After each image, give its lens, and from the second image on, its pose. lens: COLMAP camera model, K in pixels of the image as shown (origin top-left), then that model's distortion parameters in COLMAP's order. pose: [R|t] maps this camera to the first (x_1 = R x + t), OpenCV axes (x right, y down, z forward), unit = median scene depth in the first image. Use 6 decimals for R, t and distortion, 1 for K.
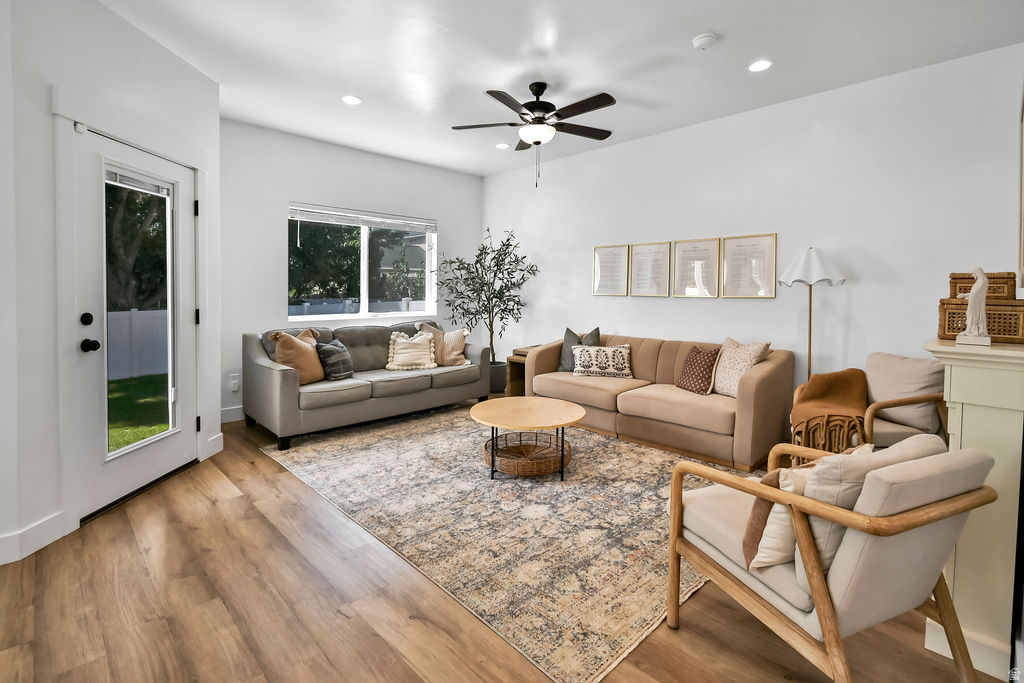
lens RADIAL K [[487.5, 0, 531.5], [0, 487.5, 302.8], [0, 0, 1]] dist [-0.001278, -0.000424]
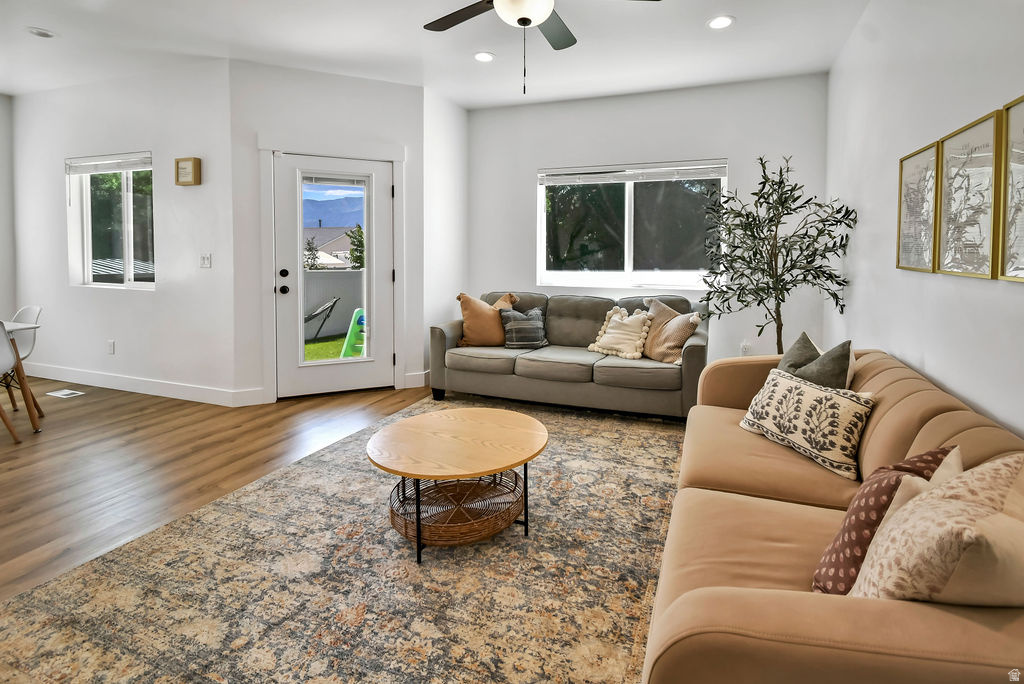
lens RADIAL K [[485.1, 0, 508.8], [0, 485.1, 261.2], [0, 0, 1]] dist [0.001449, -0.000112]
pose [[0.396350, 0.017157, -0.917939, 0.614747], [-0.026698, 0.999618, 0.007156, -0.026935], [0.917711, 0.021671, 0.396657, 0.775807]]
